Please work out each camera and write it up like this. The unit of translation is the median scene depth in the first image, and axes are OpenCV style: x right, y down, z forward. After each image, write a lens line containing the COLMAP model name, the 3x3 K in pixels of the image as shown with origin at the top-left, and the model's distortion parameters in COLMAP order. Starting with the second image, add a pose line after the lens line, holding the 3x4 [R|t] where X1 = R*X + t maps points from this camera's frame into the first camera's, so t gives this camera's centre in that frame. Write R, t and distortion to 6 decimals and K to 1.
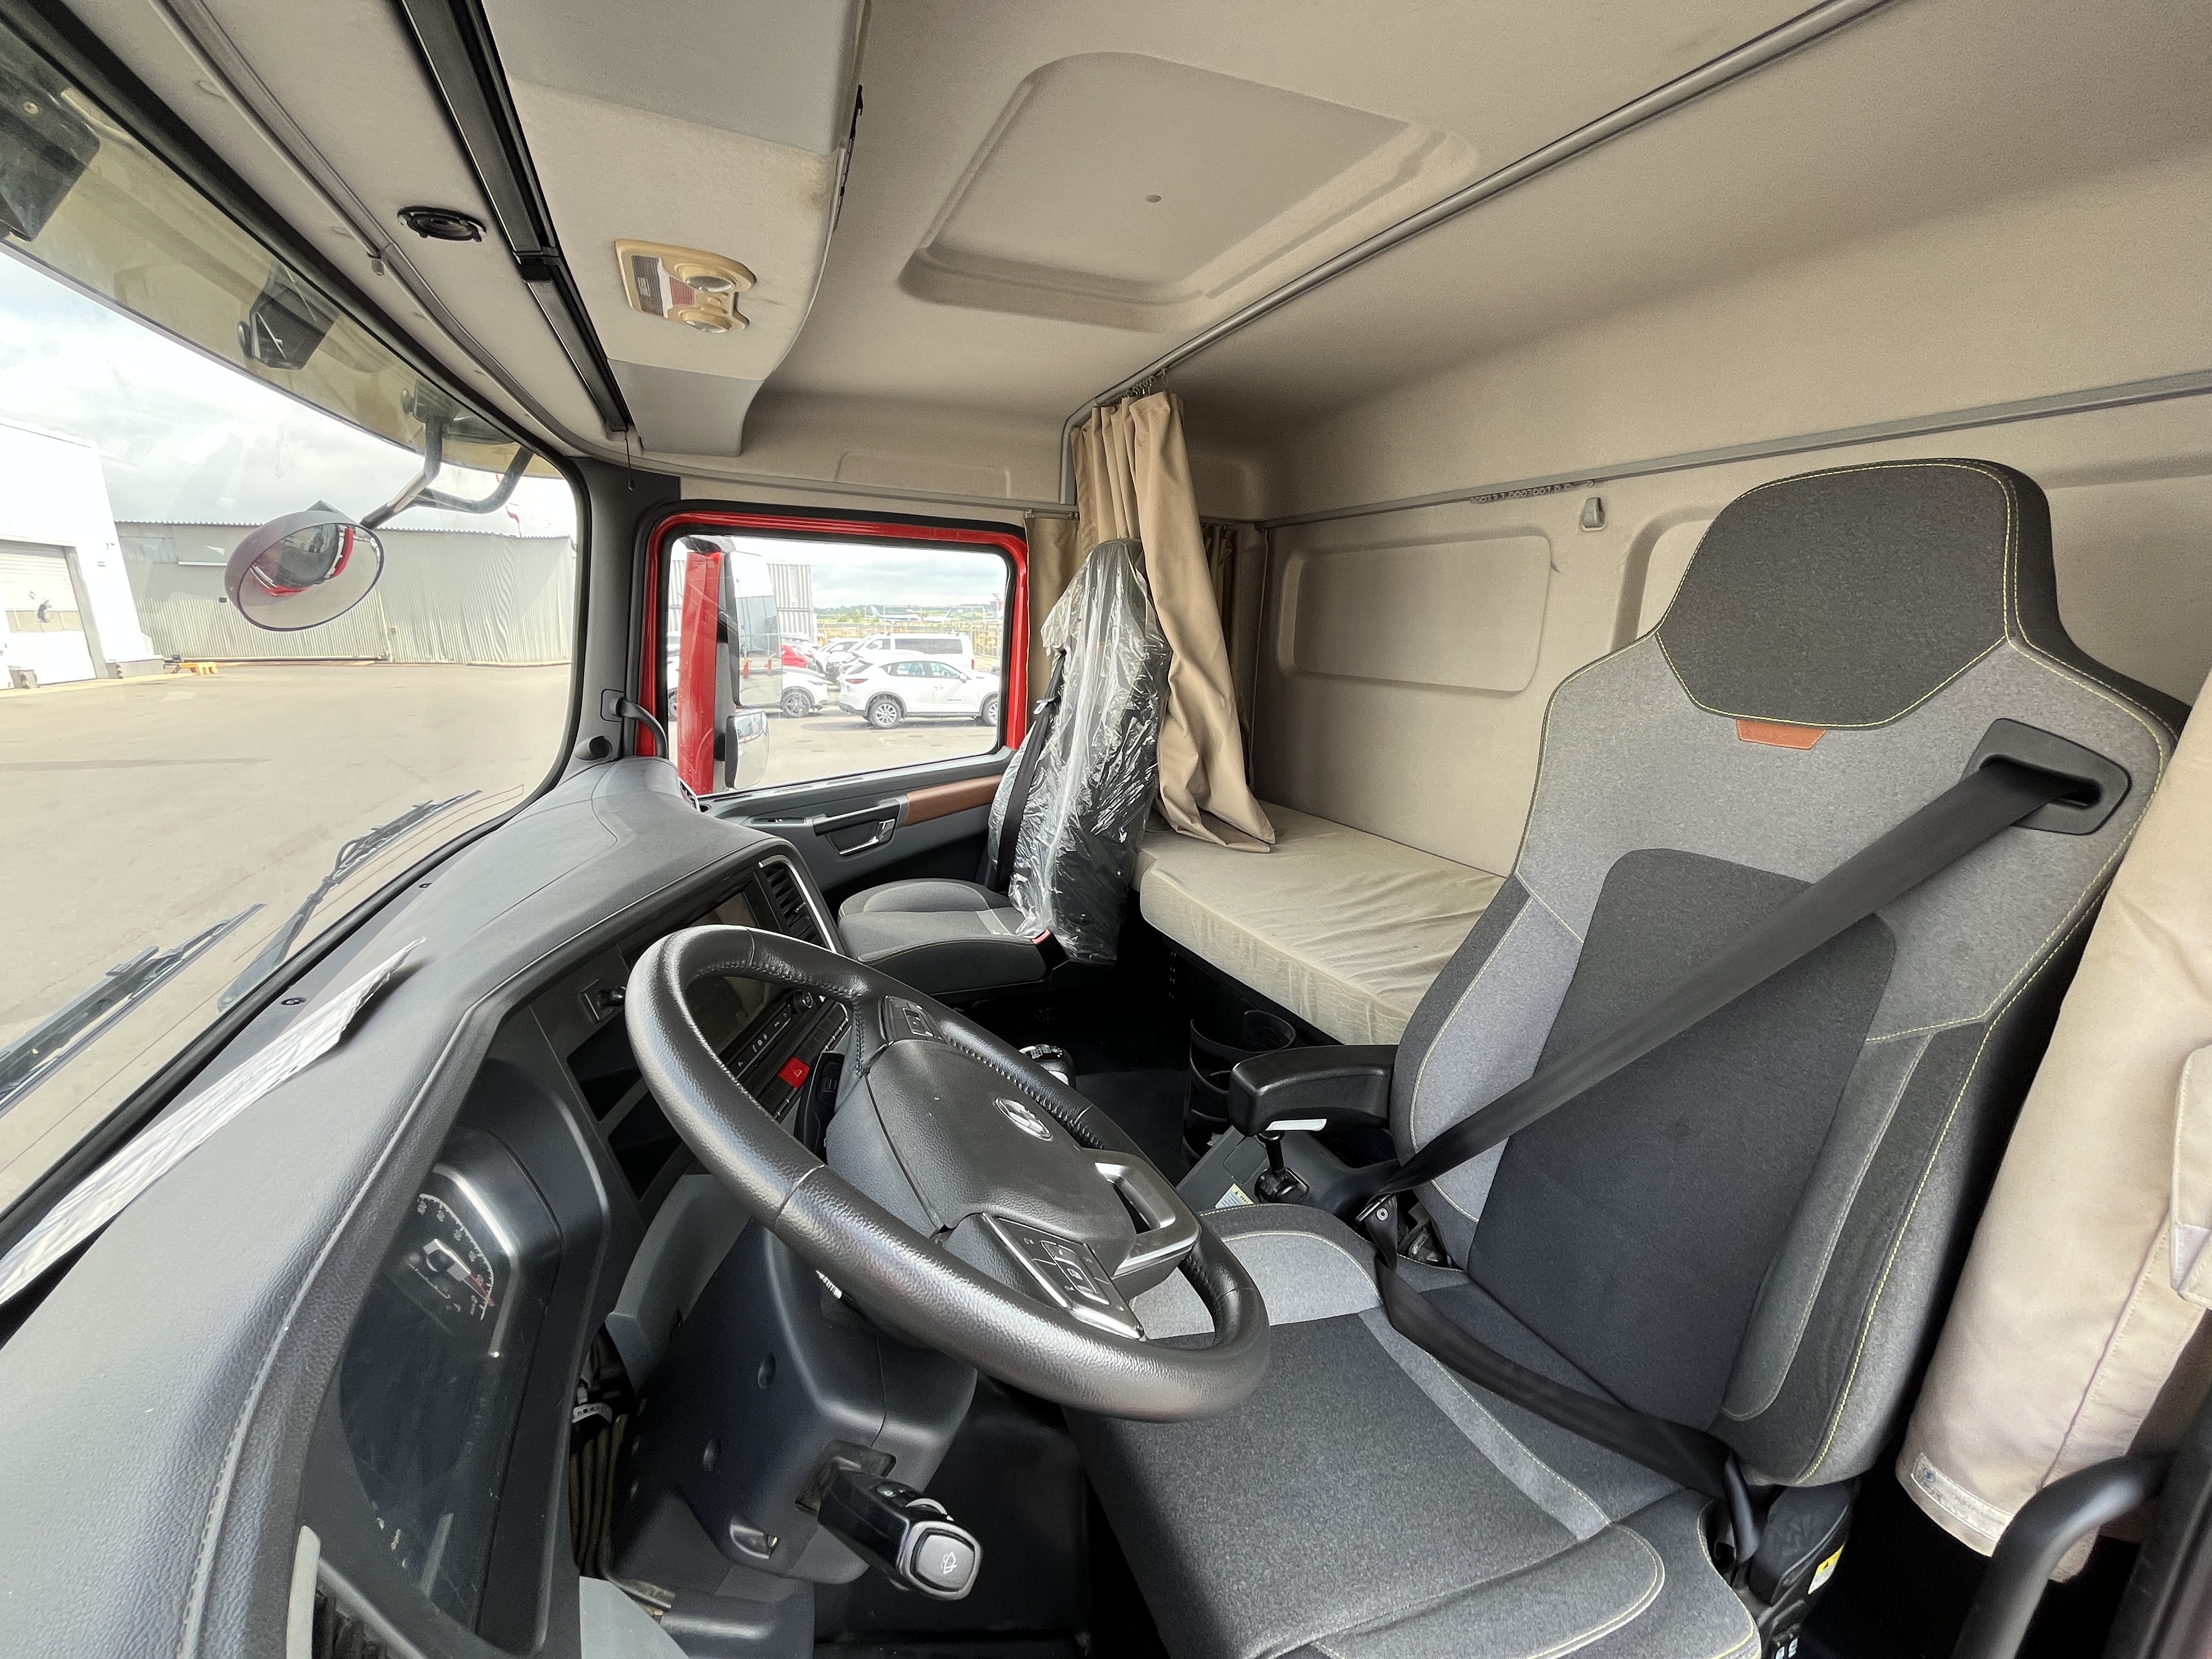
lens RADIAL K [[910.9, 0, 1106.0], [0, 910.9, 829.5], [0, 0, 1]] dist [-0.000497, 0.000299]
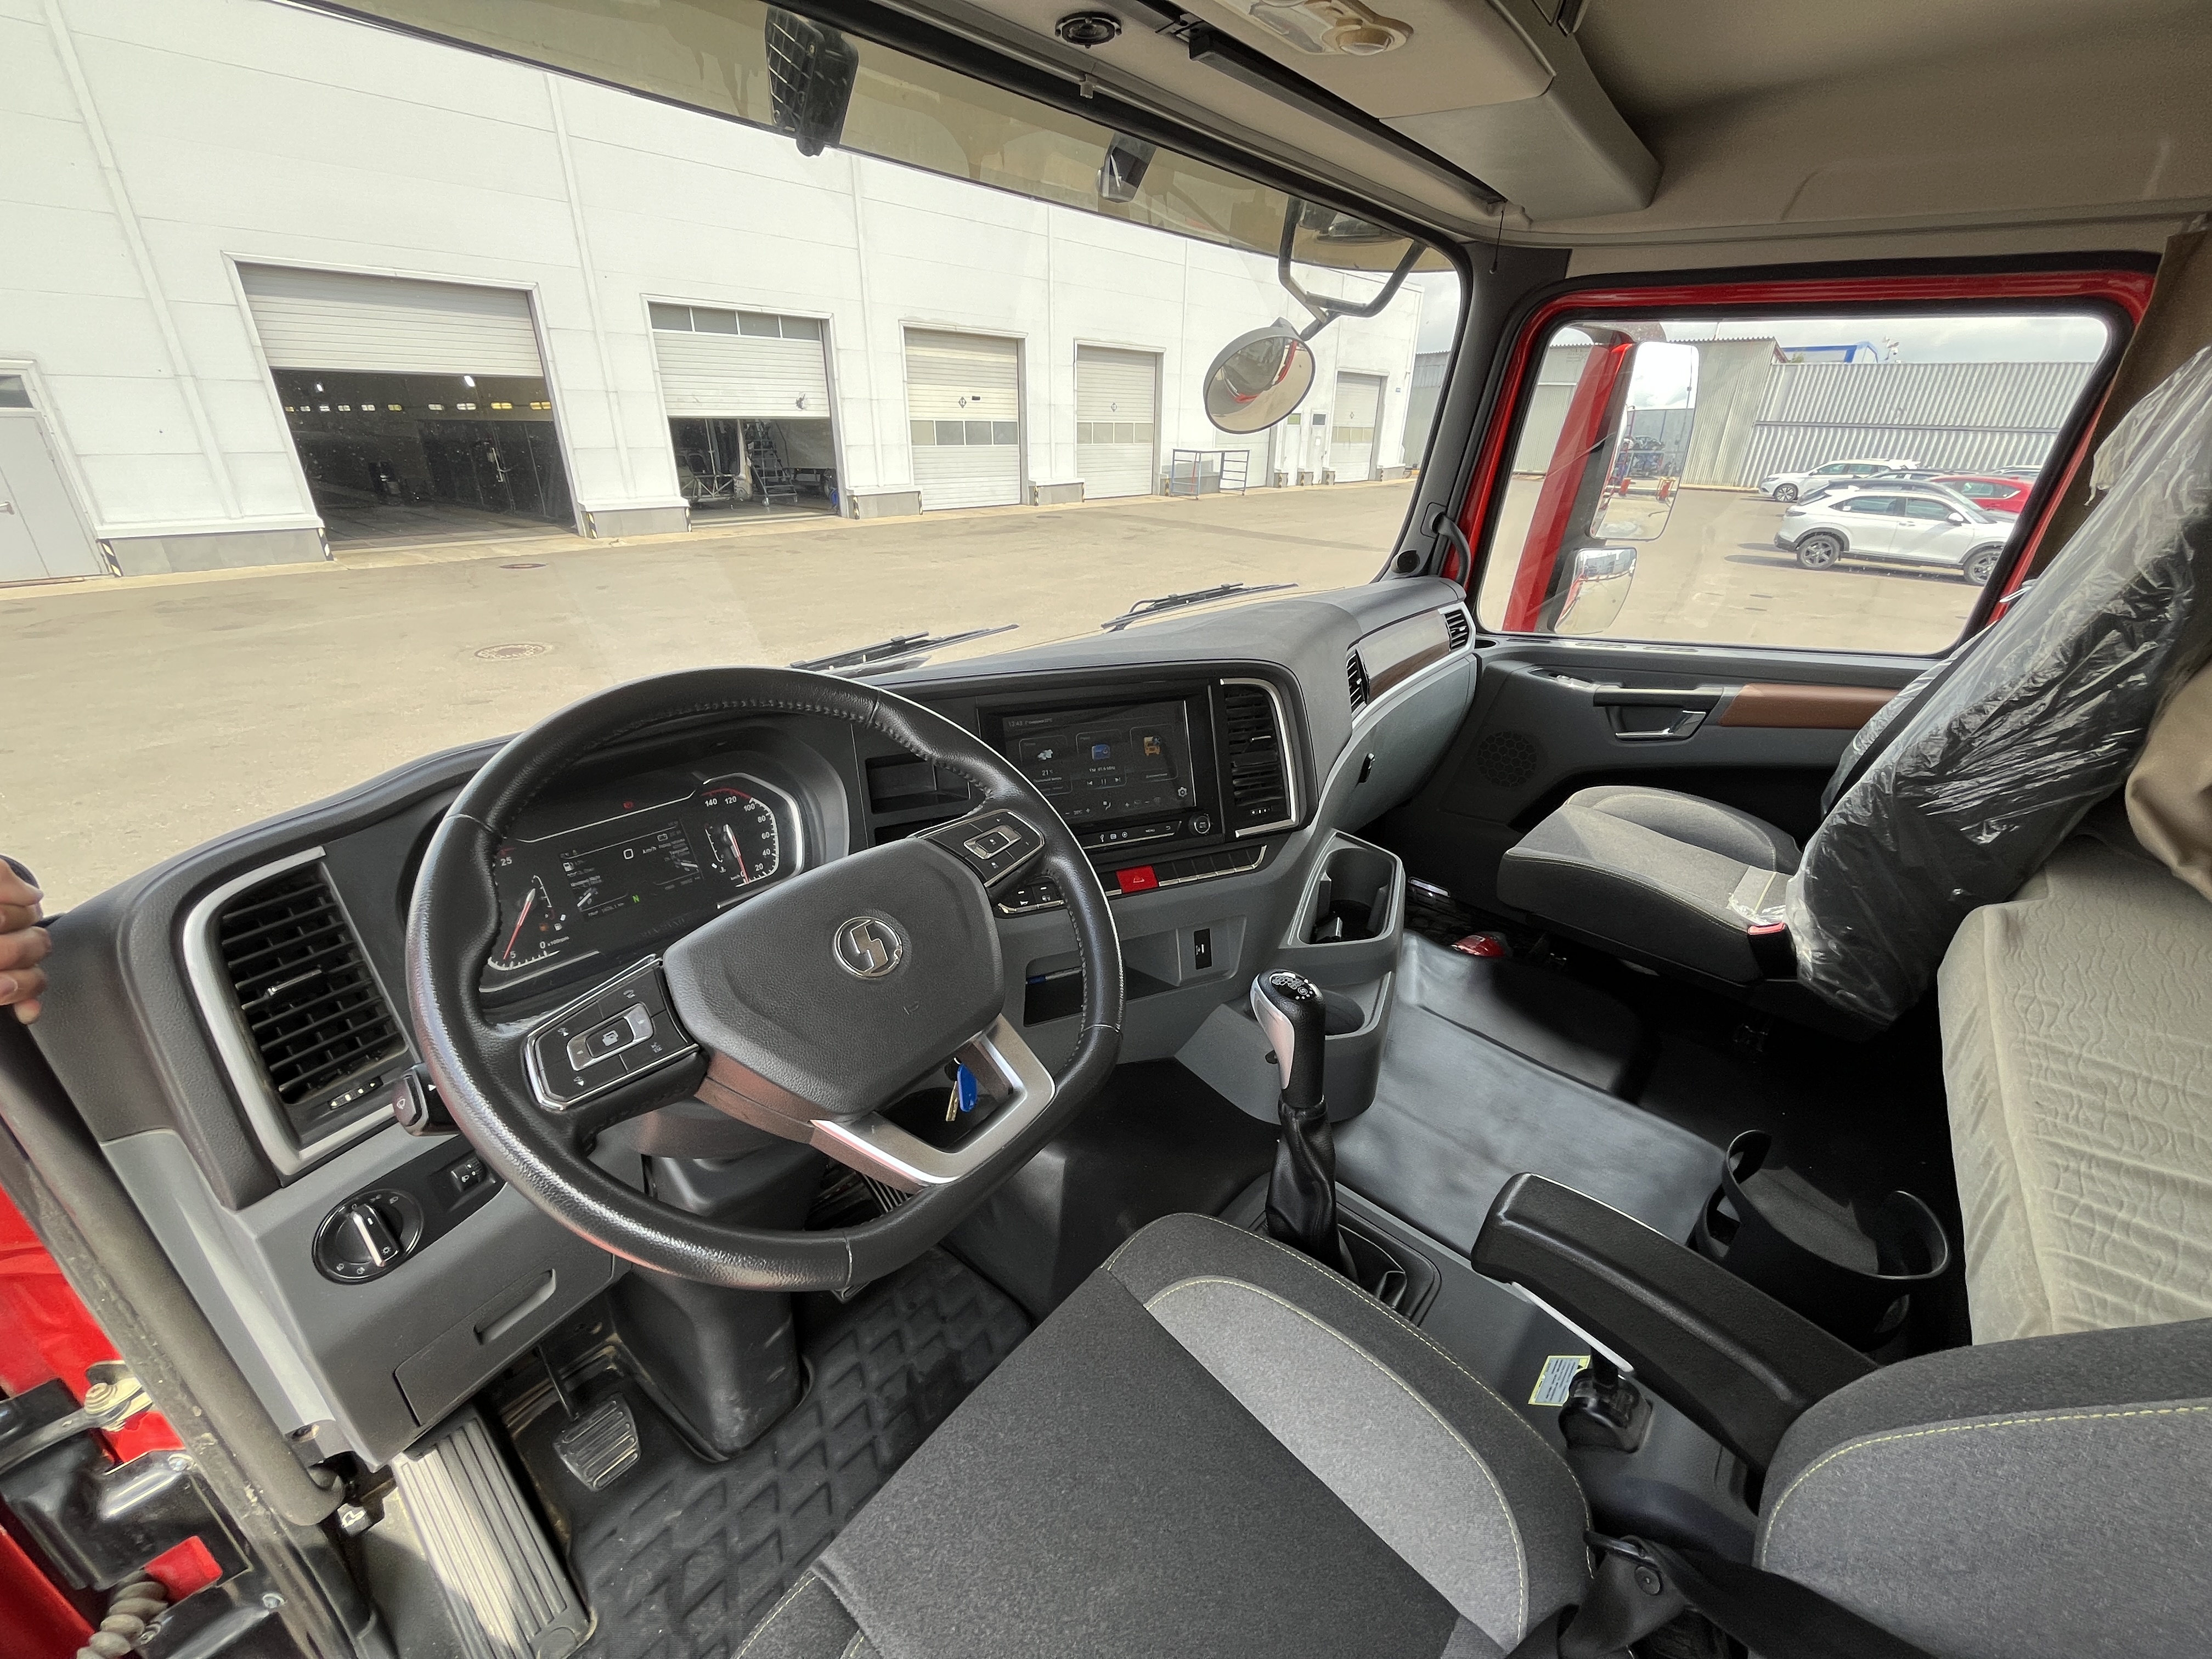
lens RADIAL K [[910.9, 0, 1106.0], [0, 910.9, 829.5], [0, 0, 1]] dist [-0.000497, 0.000299]
pose [[0.435996, 0.369985, -0.820377, 0.243955], [-0.221510, 0.927657, 0.300644, -0.045099], [0.872262, 0.050642, 0.486410, 0.241447]]
